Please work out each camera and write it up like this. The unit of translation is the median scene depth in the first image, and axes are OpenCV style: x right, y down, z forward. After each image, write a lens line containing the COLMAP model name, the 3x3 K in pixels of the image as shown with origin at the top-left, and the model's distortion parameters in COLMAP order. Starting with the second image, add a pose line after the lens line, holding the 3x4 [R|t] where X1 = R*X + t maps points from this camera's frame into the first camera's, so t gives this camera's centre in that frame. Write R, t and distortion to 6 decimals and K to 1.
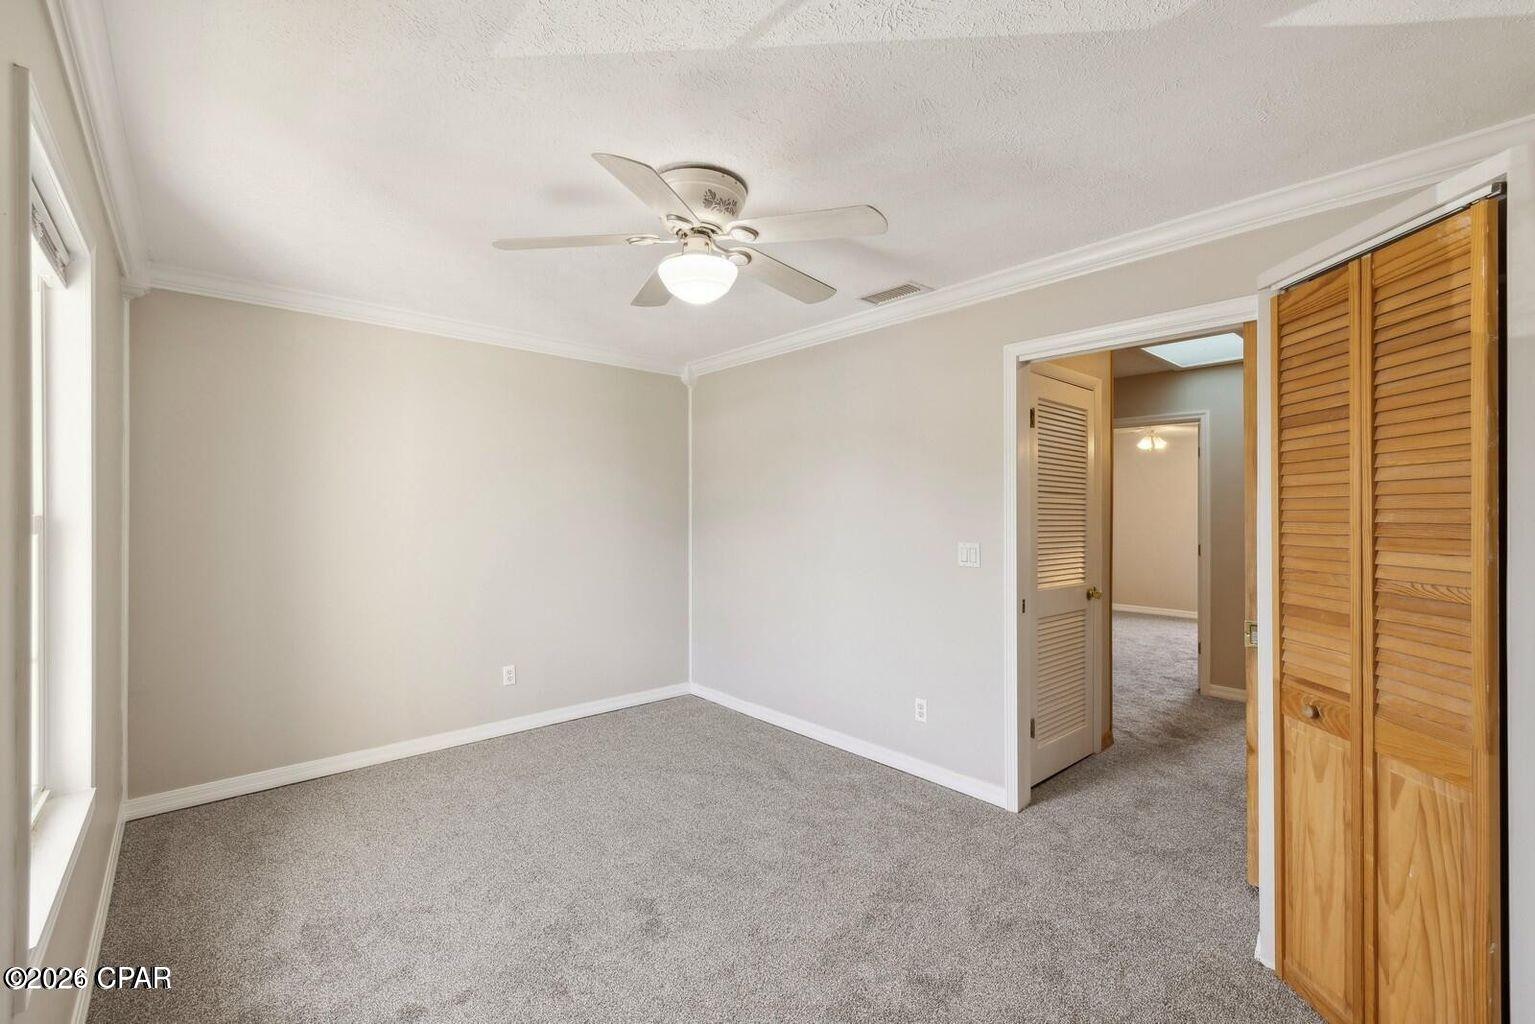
lens RADIAL K [[649.9, 0, 767.9], [0, 649.9, 505.7], [0, 0, 1]] dist [-0.000337, -0.000121]
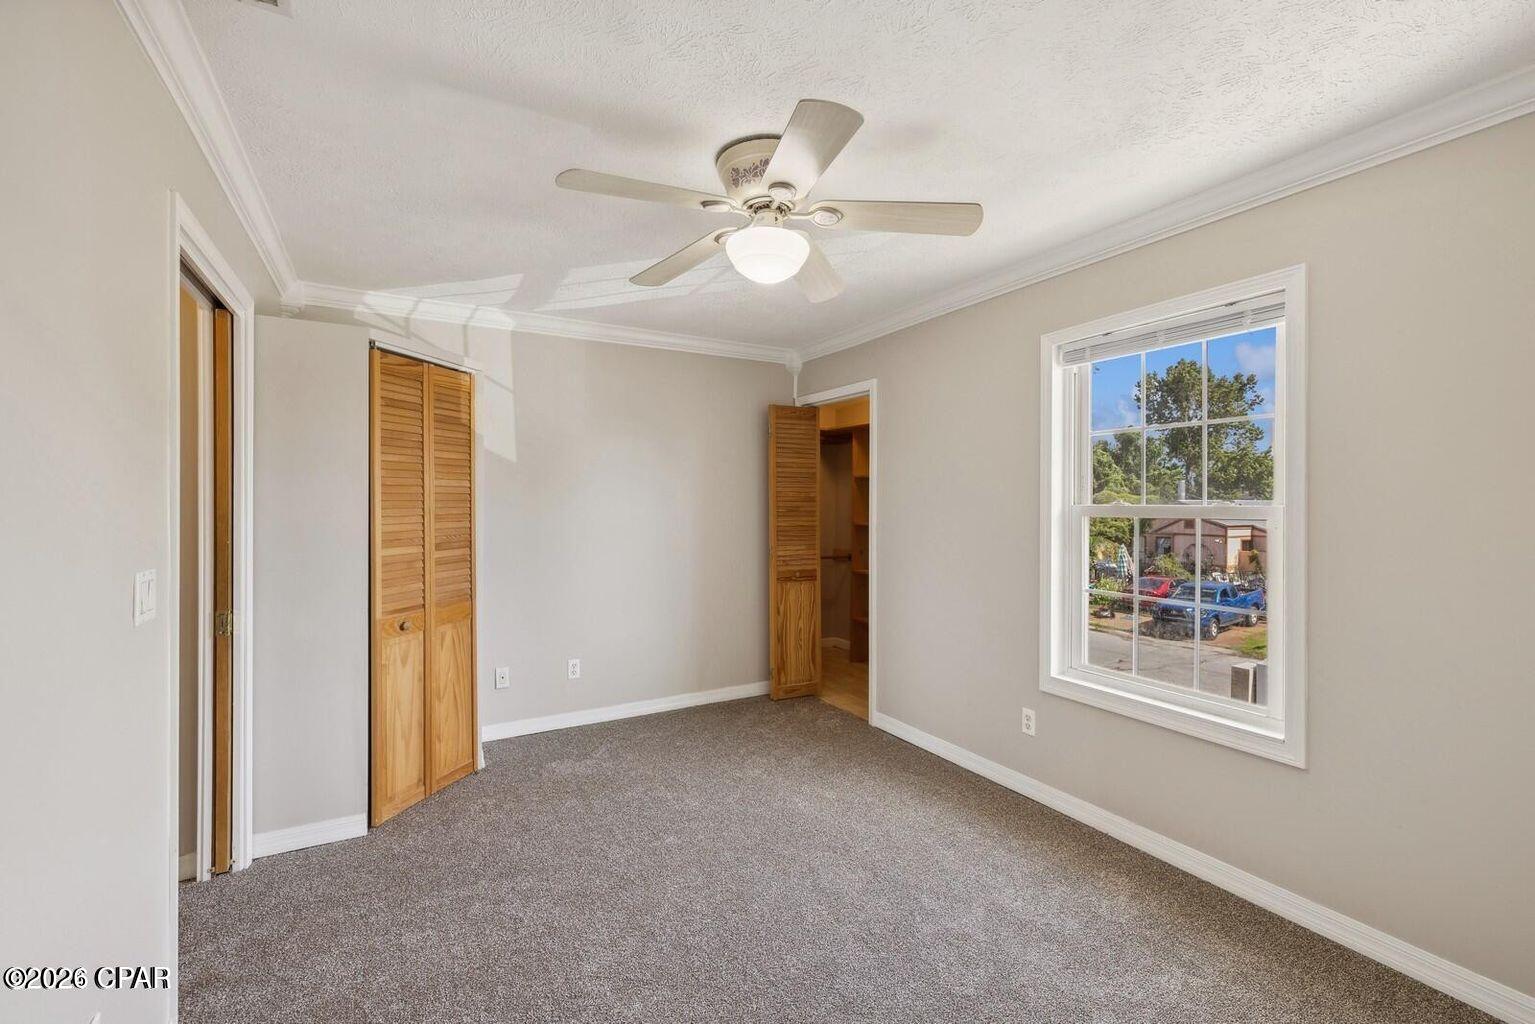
lens RADIAL K [[649.9, 0, 767.9], [0, 649.9, 505.7], [0, 0, 1]] dist [-0.000337, -0.000121]
pose [[-0.977307, -0.005070, 0.211769, -0.375043], [-0.006026, 0.999974, -0.003870, 0.019946], [-0.211744, -0.005058, -0.977312, 2.359451]]
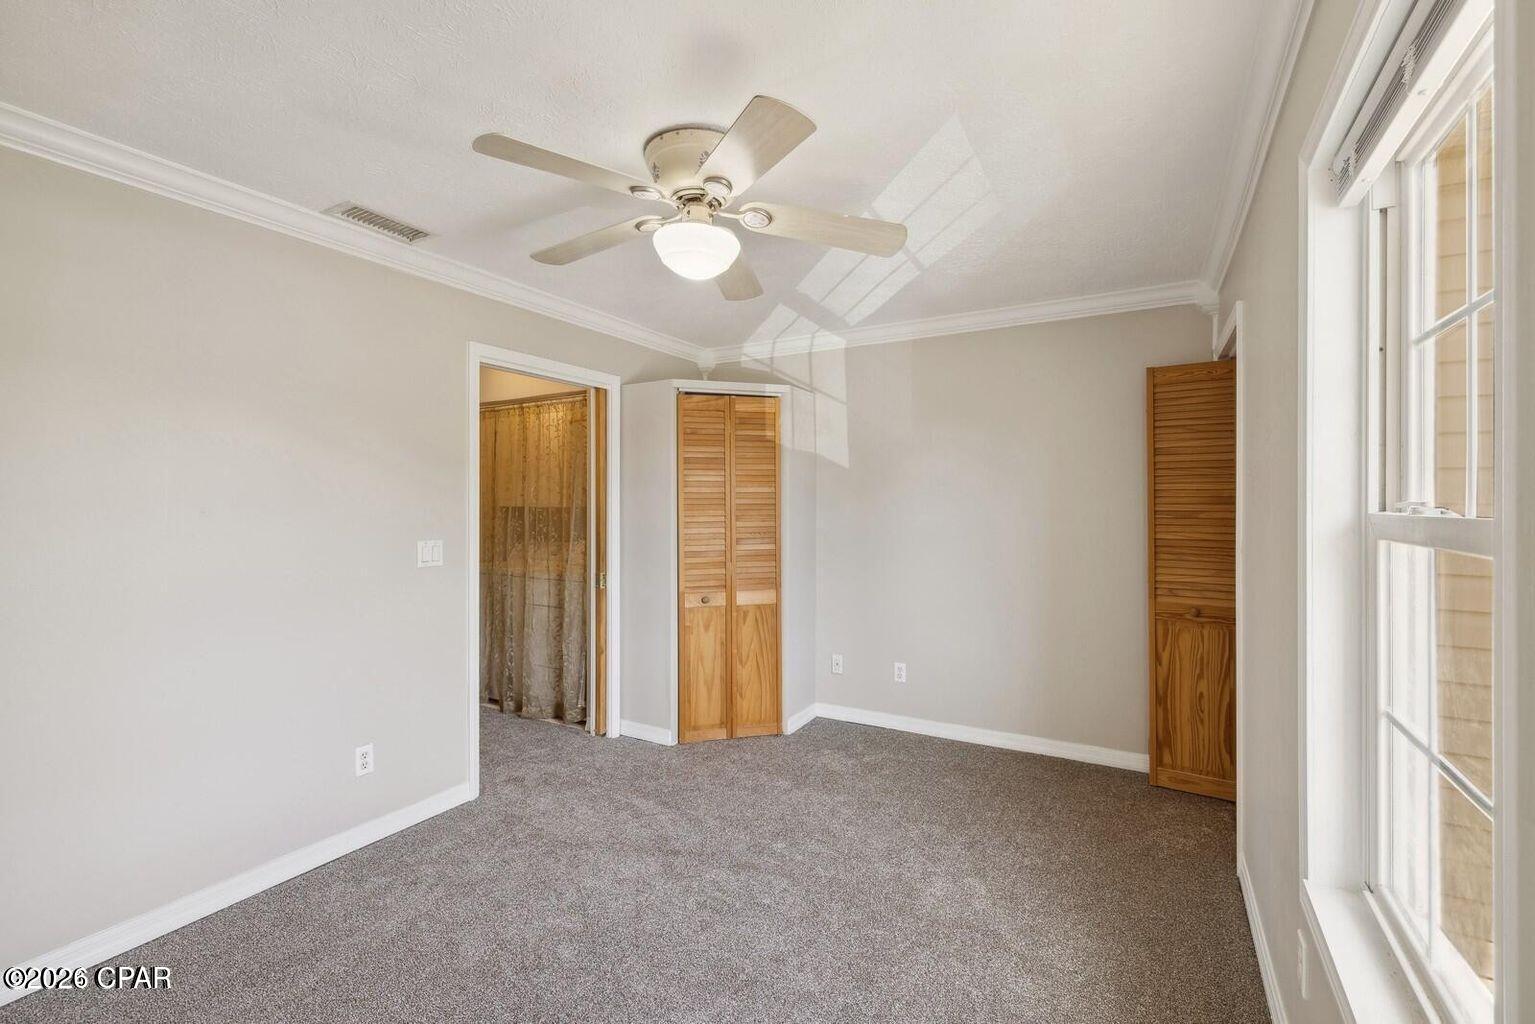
lens RADIAL K [[661.3, 0, 773.5], [0, 661.3, 500.7], [0, 0, 1]] dist [0.000953, 0.000217]
pose [[-0.316384, 0.001142, 0.948631, -1.254950], [-0.008467, 0.999956, -0.004028, 0.001994], [-0.948593, -0.009306, -0.316360, 1.458378]]
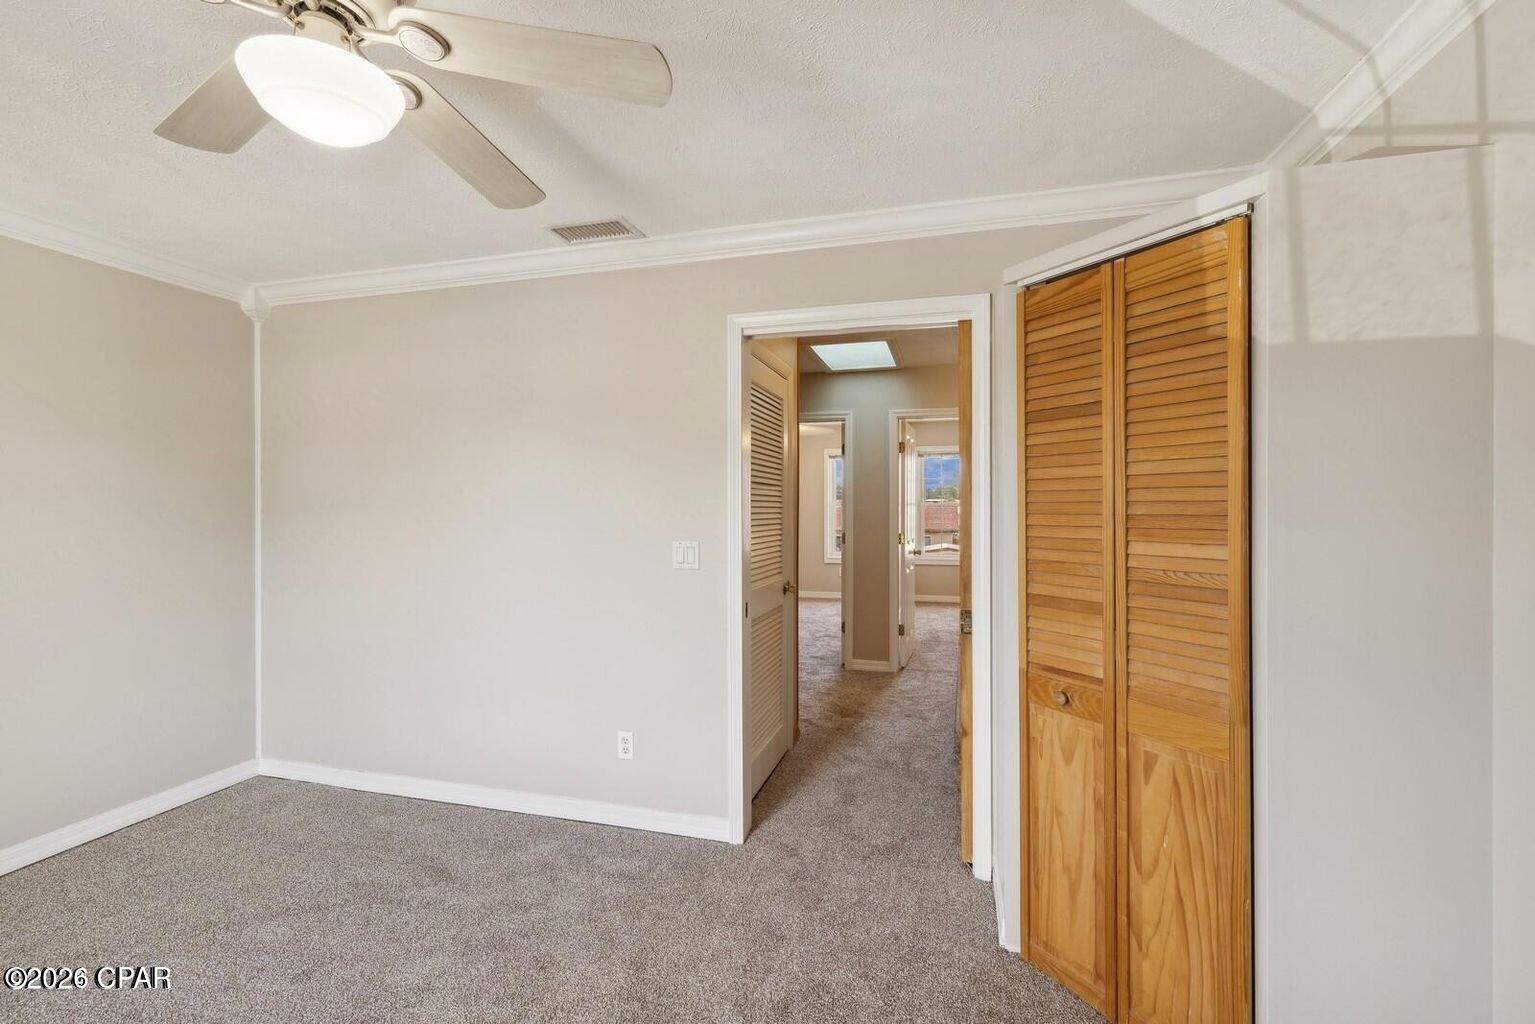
lens RADIAL K [[654.1, 0, 770.2], [0, 654.1, 500.7], [0, 0, 1]] dist [0.000302, 0.000495]
pose [[0.839489, -0.000369, 0.543376, -0.113088], [-0.002292, 0.999988, 0.004220, 0.000614], [-0.543372, -0.004788, 0.839479, 0.378739]]
